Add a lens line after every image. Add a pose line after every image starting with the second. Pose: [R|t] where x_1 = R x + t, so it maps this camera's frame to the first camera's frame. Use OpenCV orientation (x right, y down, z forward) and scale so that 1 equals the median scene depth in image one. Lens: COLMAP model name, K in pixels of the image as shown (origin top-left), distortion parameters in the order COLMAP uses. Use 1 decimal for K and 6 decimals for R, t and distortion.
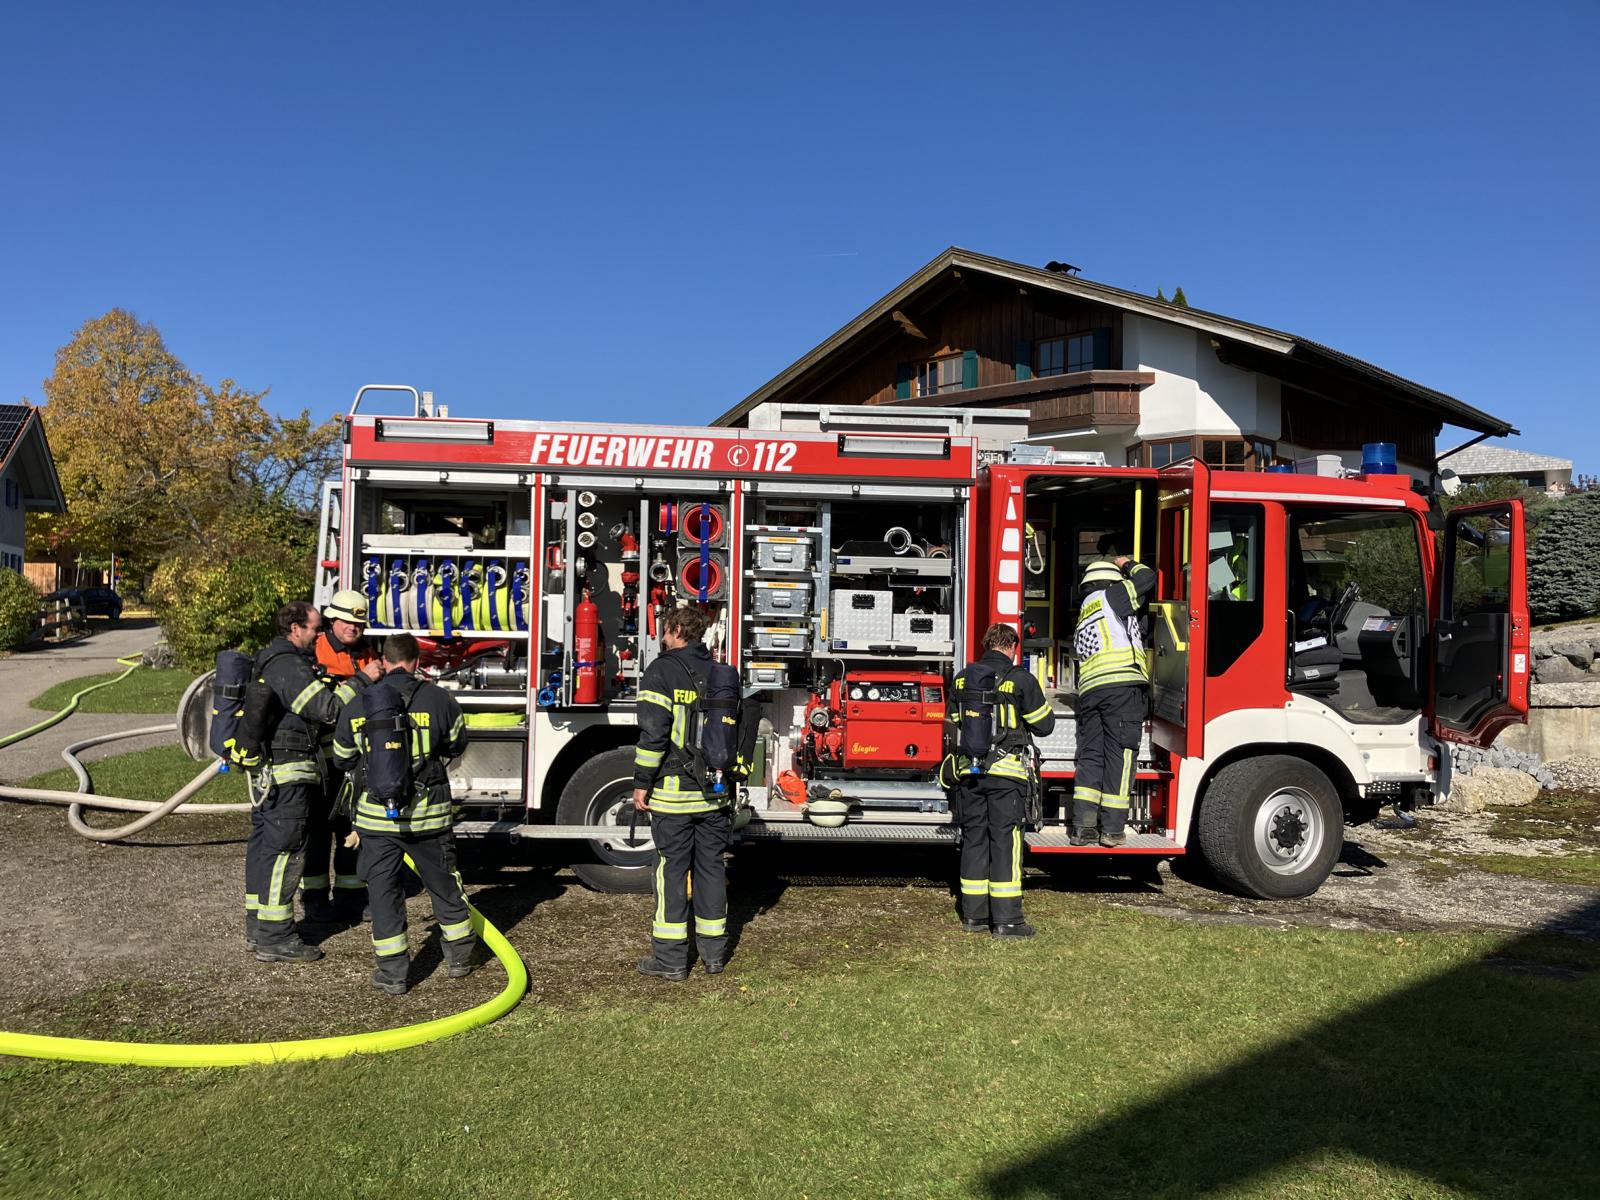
lens RADIAL K [[1301.9, 0, 782.8], [0, 1301.9, 595.3], [0, 0, 1]] dist [0.029591, -0.035735]
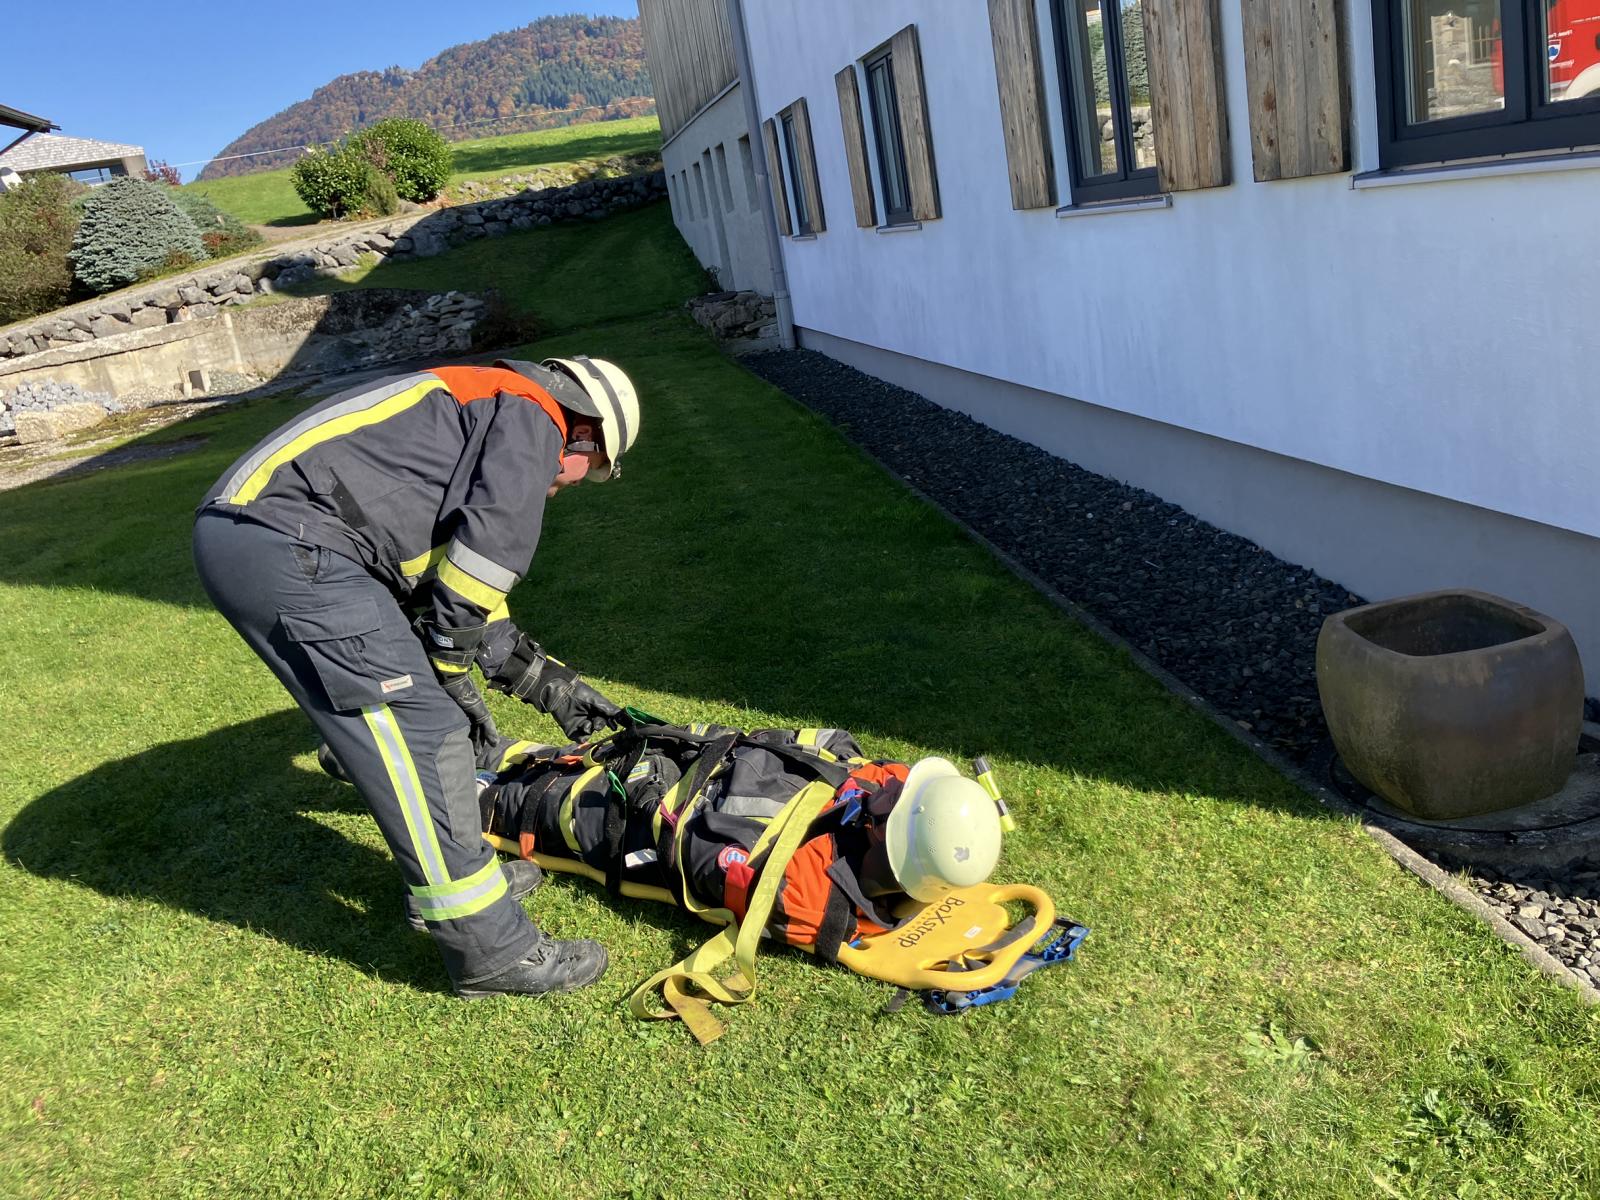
lens RADIAL K [[1321.8, 0, 801.7], [0, 1321.8, 592.8], [0, 0, 1]] dist [0.007472, 0.005762]
pose [[0.570174, -0.319243, 0.756958, -0.181664], [0.145851, 0.946106, 0.289155, 0.049242], [-0.808474, -0.054465, 0.586007, -0.635496]]
